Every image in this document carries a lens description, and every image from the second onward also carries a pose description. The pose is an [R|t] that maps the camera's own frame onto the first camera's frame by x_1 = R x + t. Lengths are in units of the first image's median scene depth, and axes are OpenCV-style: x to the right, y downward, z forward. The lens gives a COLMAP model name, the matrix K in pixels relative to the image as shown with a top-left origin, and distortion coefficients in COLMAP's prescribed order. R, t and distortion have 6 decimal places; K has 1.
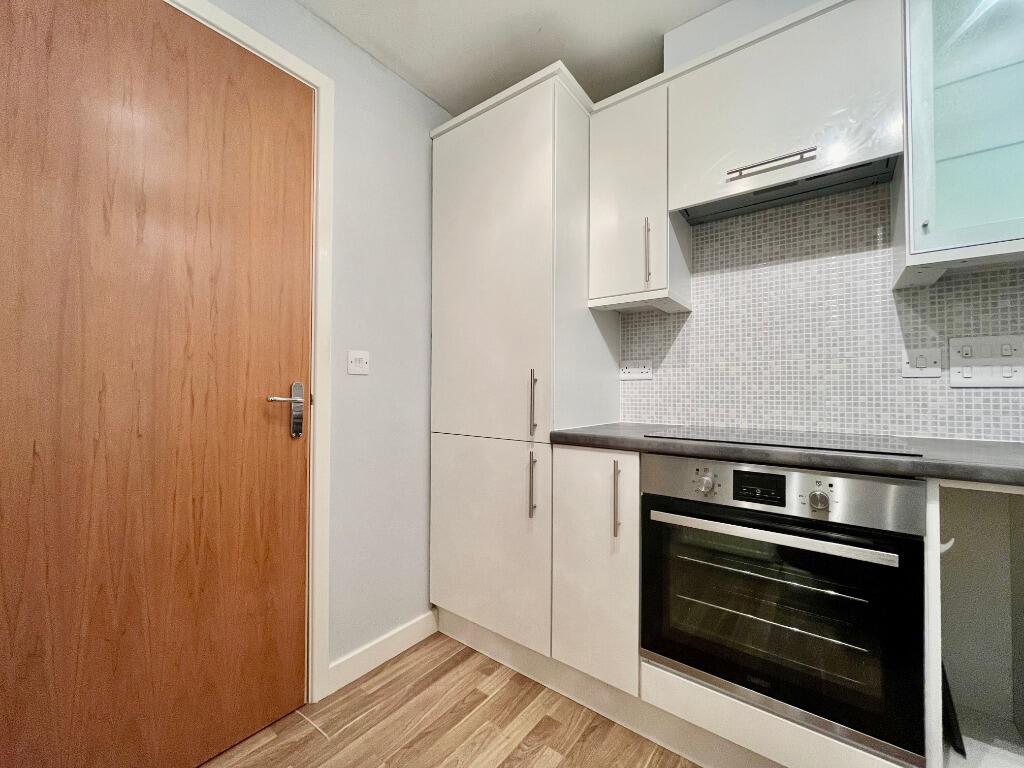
lens RADIAL K [[416.4, 0, 513.2], [0, 416.4, 386.0], [0, 0, 1]] dist [-0.004006, 0.000979]
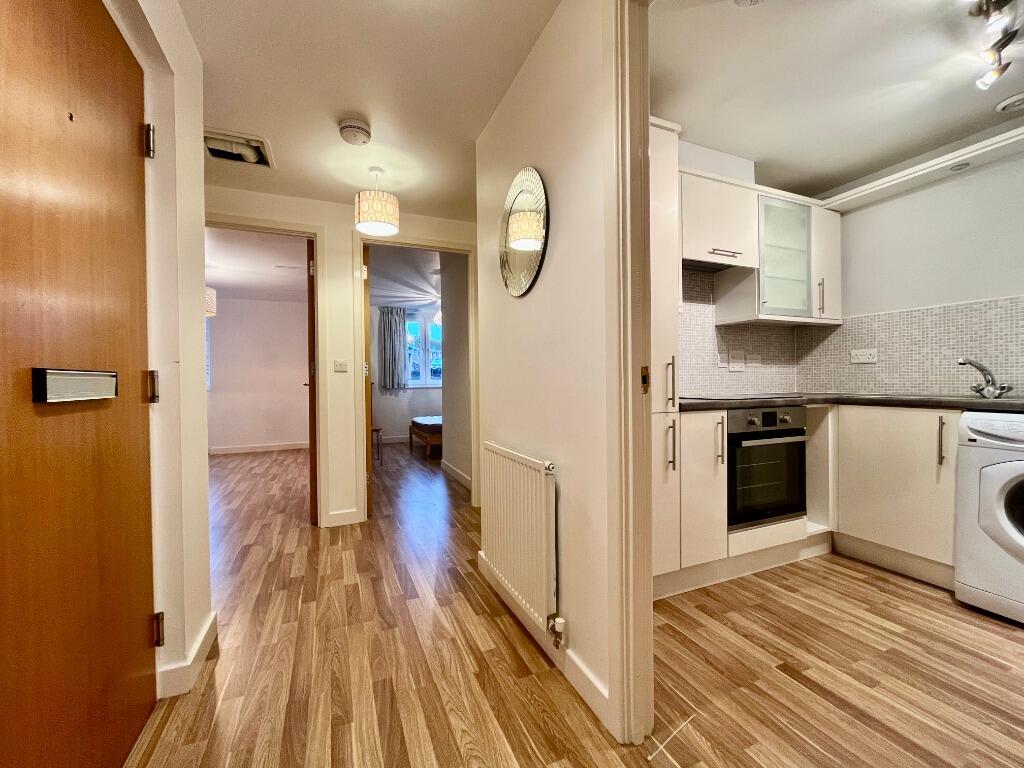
lens RADIAL K [[416.4, 0, 507.1], [0, 416.4, 384.2], [0, 0, 1]] dist [-0.004006, 0.000979]
pose [[0.493432, -0.018414, 0.869590, -1.357656], [0.001956, 0.999797, 0.020061, 0.020702], [-0.869782, -0.008198, 0.493367, 0.826028]]
